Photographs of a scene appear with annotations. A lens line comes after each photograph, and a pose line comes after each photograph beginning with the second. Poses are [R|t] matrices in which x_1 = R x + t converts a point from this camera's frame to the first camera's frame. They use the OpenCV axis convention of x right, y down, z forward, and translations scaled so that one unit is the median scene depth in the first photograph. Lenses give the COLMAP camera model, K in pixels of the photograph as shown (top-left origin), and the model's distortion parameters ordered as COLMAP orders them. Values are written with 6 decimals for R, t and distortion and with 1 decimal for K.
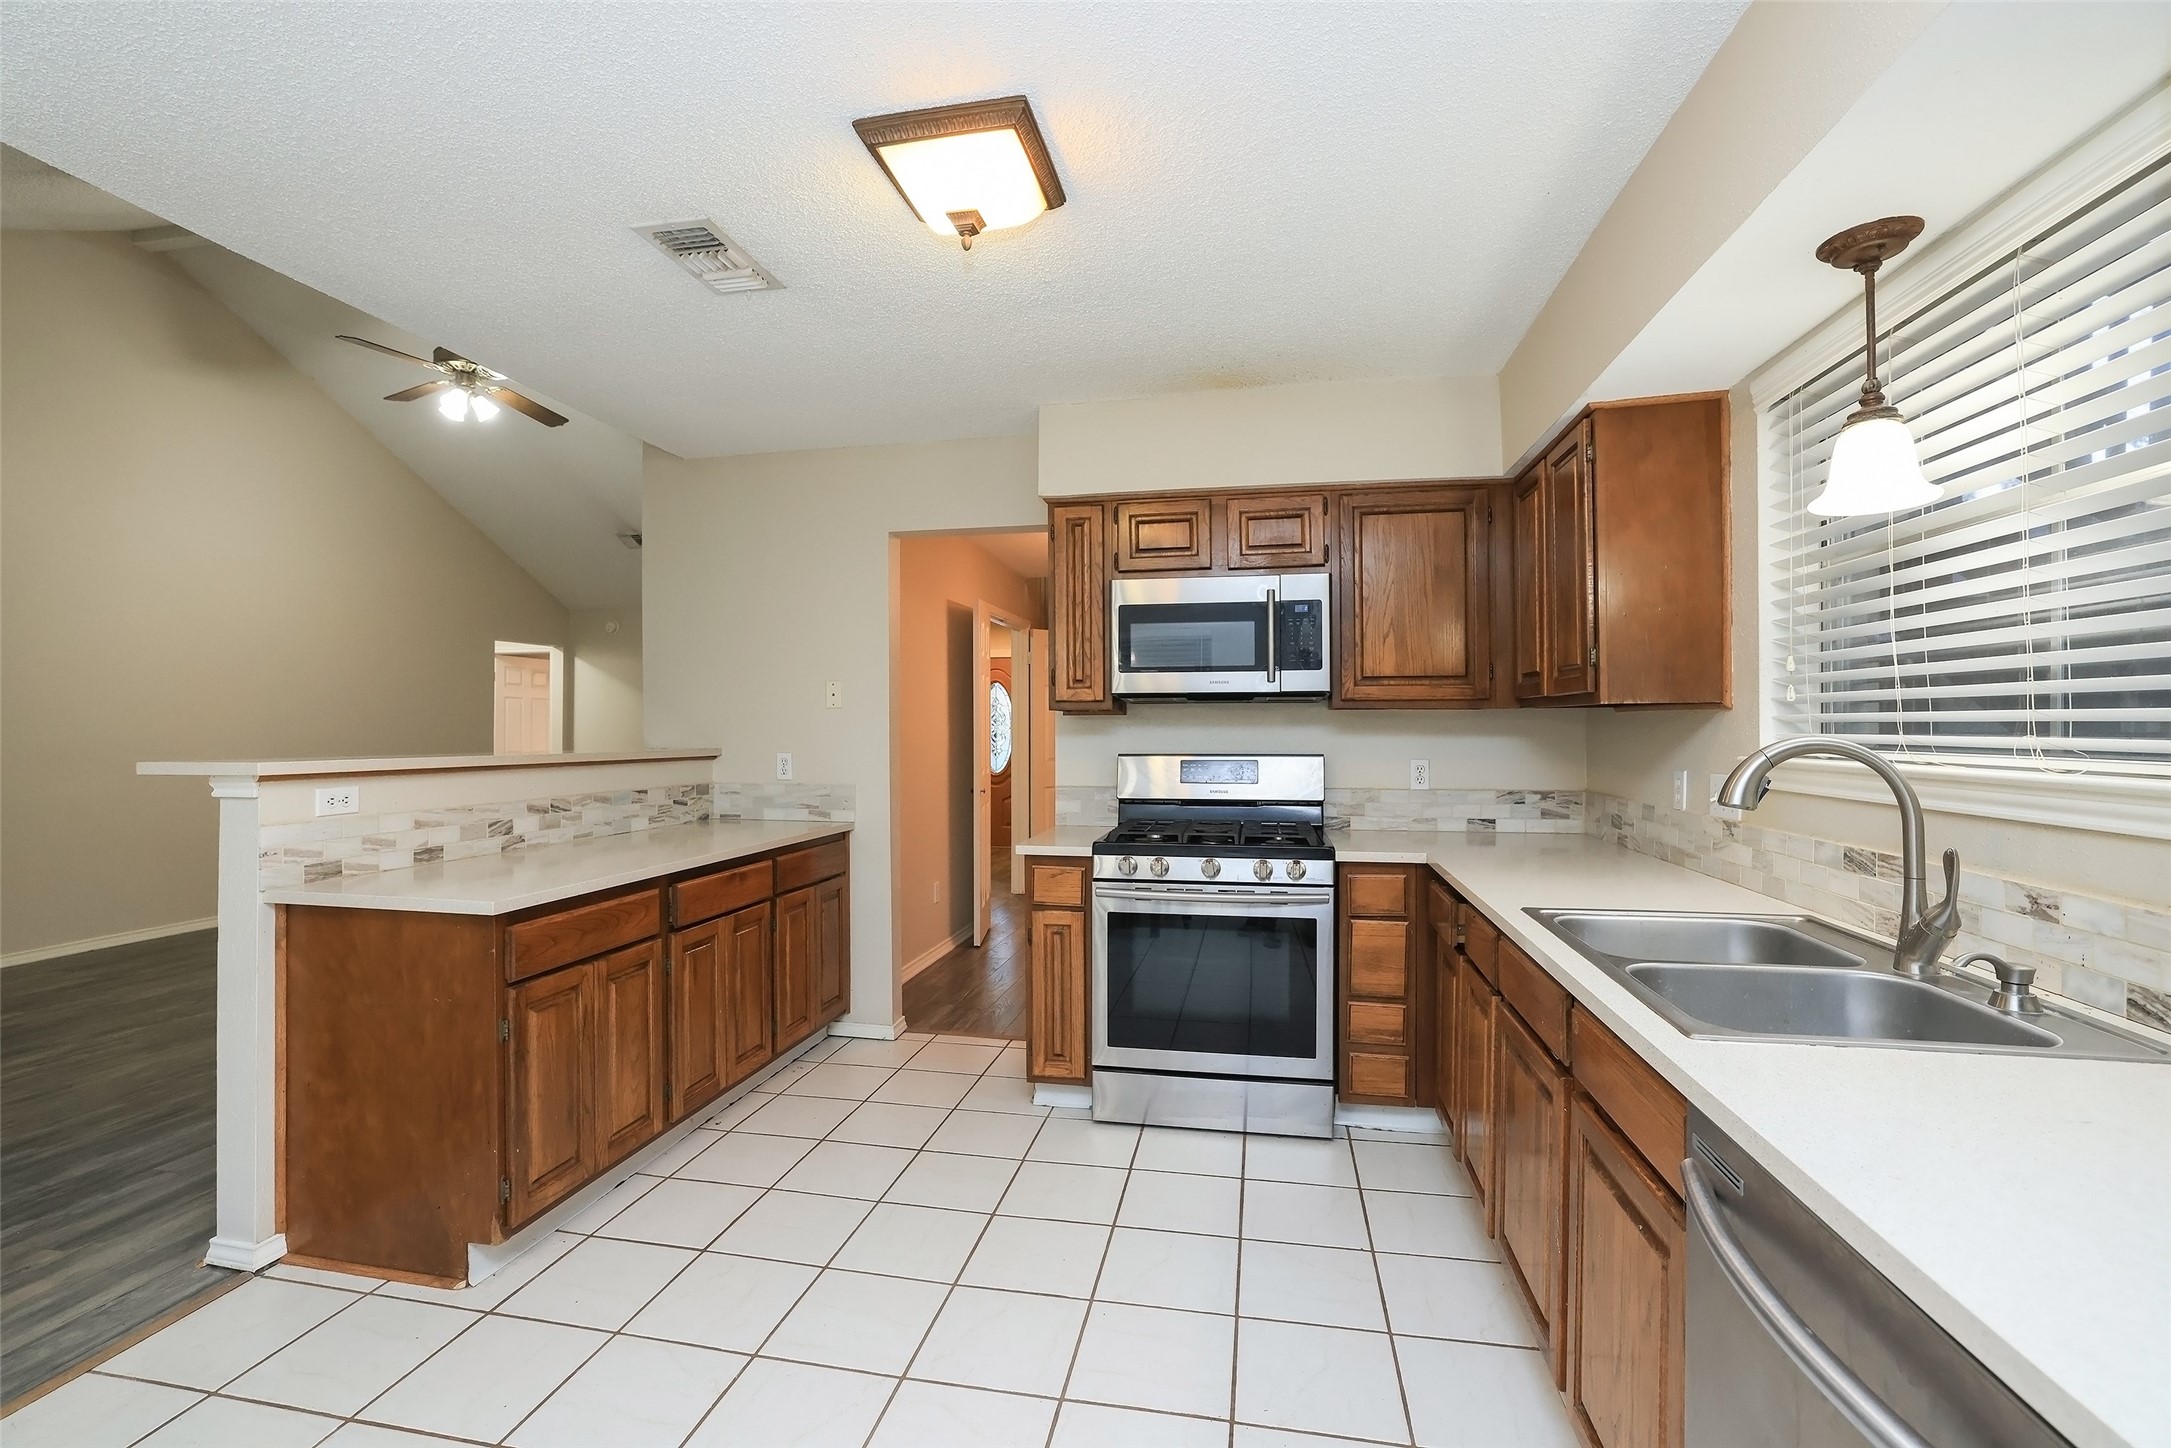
lens RADIAL K [[945.6, 0, 1069.5], [0, 945.6, 720.4], [0, 0, 1]] dist [-0.045648, 0.024303]
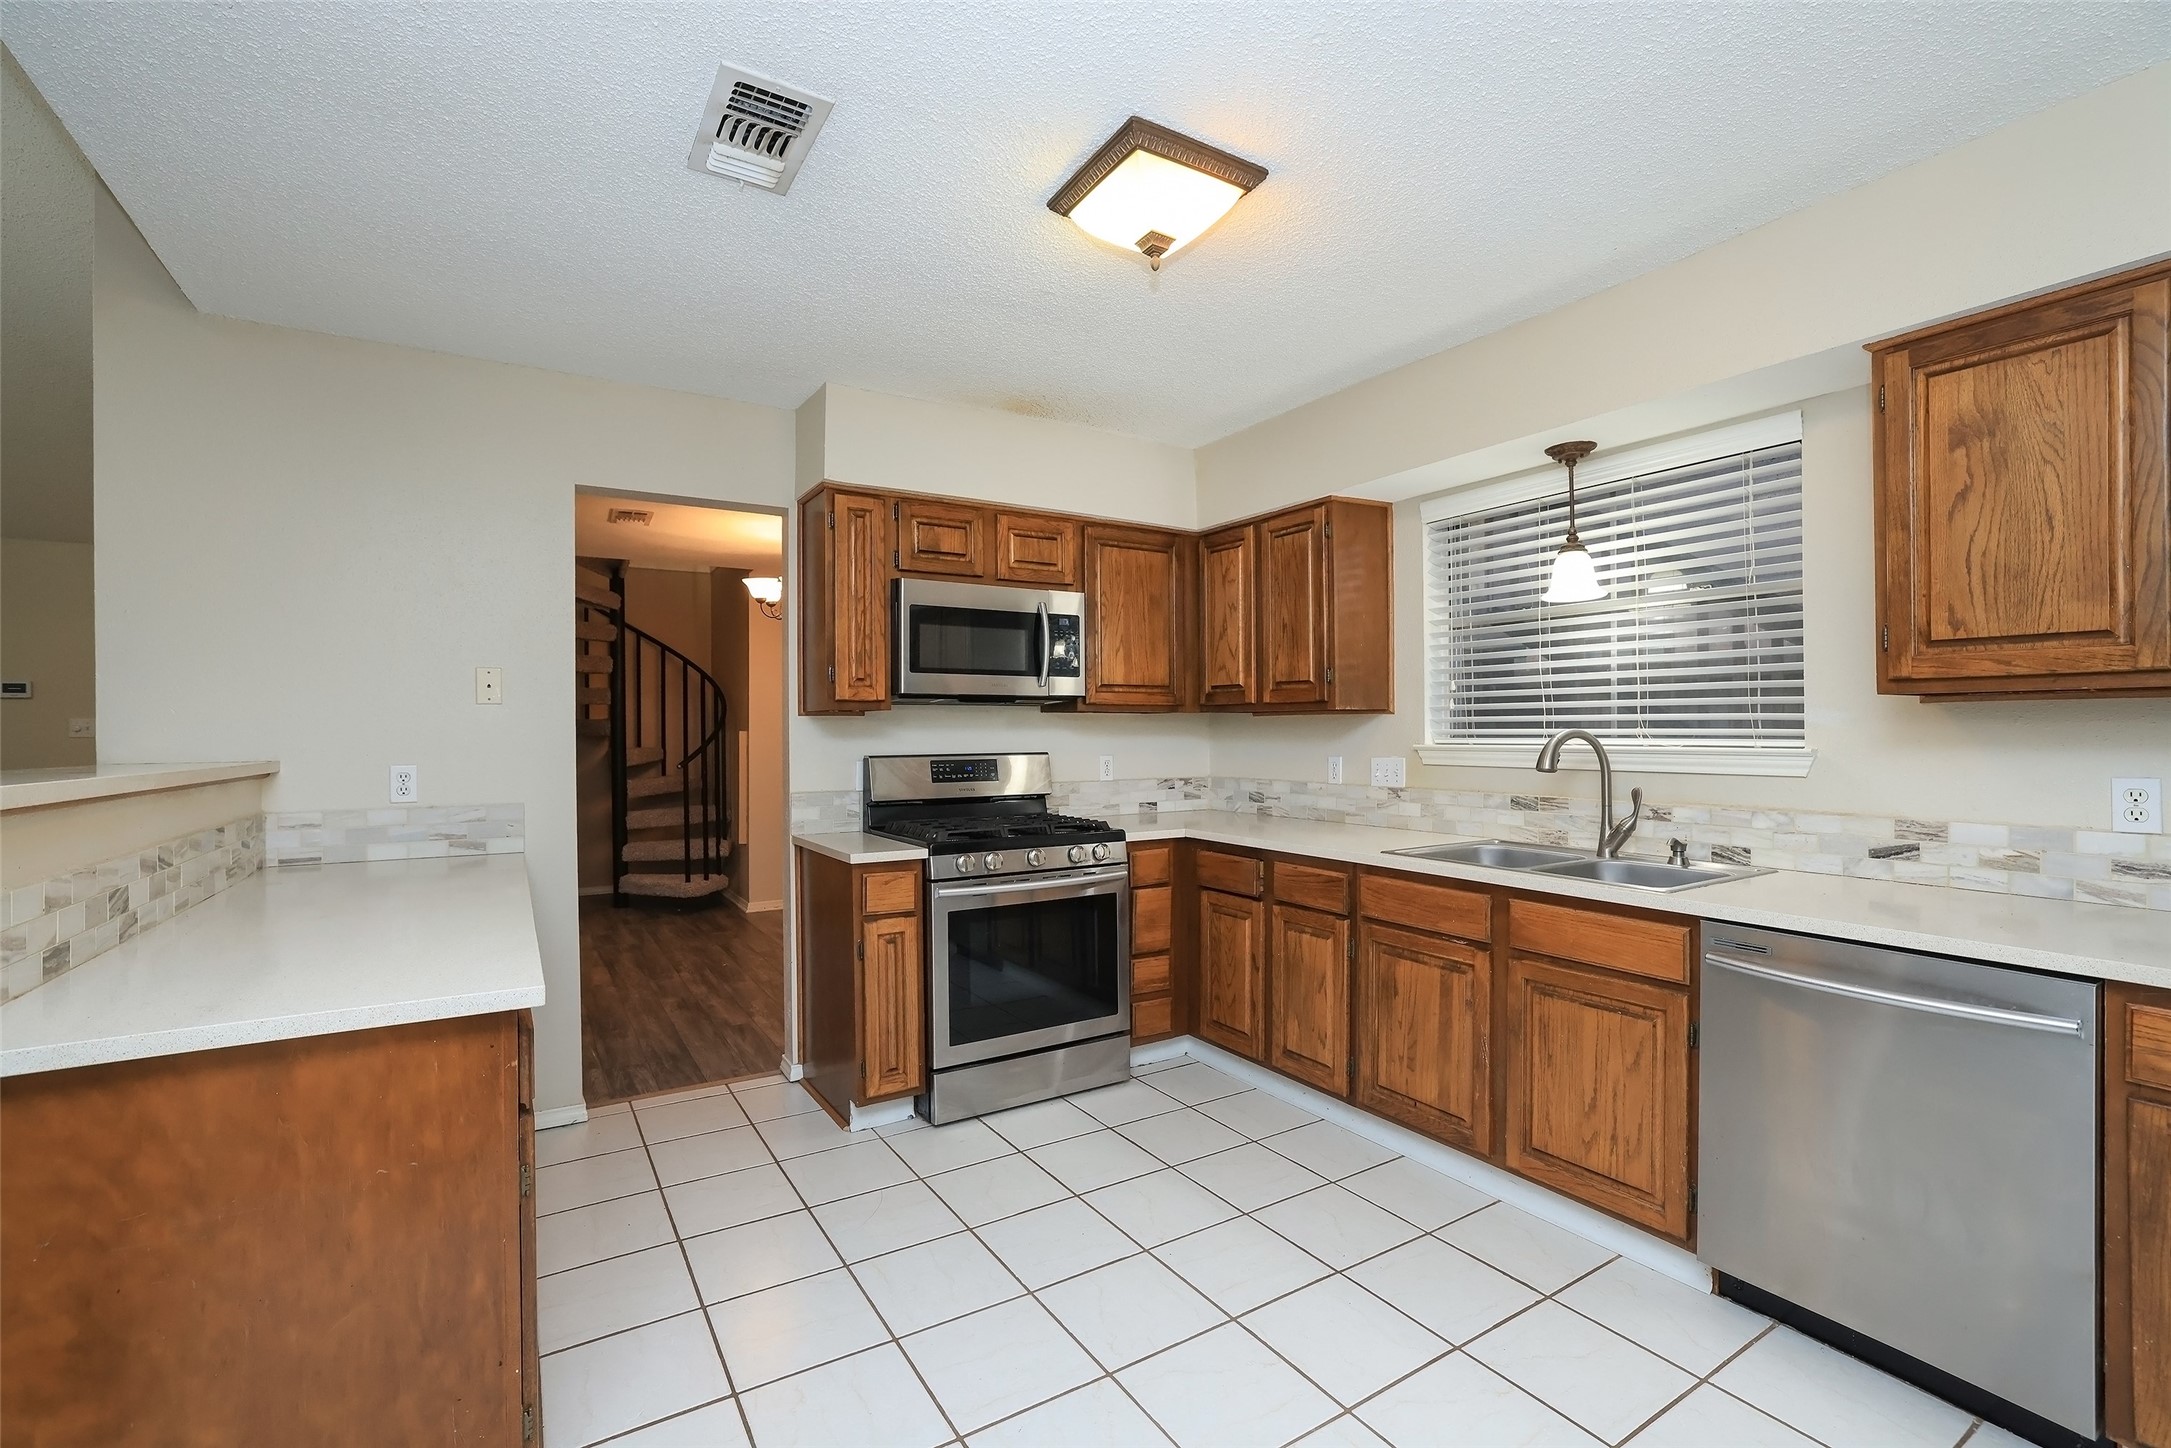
lens RADIAL K [[945.6, 0, 1069.5], [0, 945.6, 720.4], [0, 0, 1]] dist [-0.045648, 0.024303]
pose [[0.733054, 0.006015, 0.680144, -0.533551], [-0.000121, 0.999962, -0.008714, 0.008738], [-0.680171, 0.006306, 0.733026, 0.175432]]
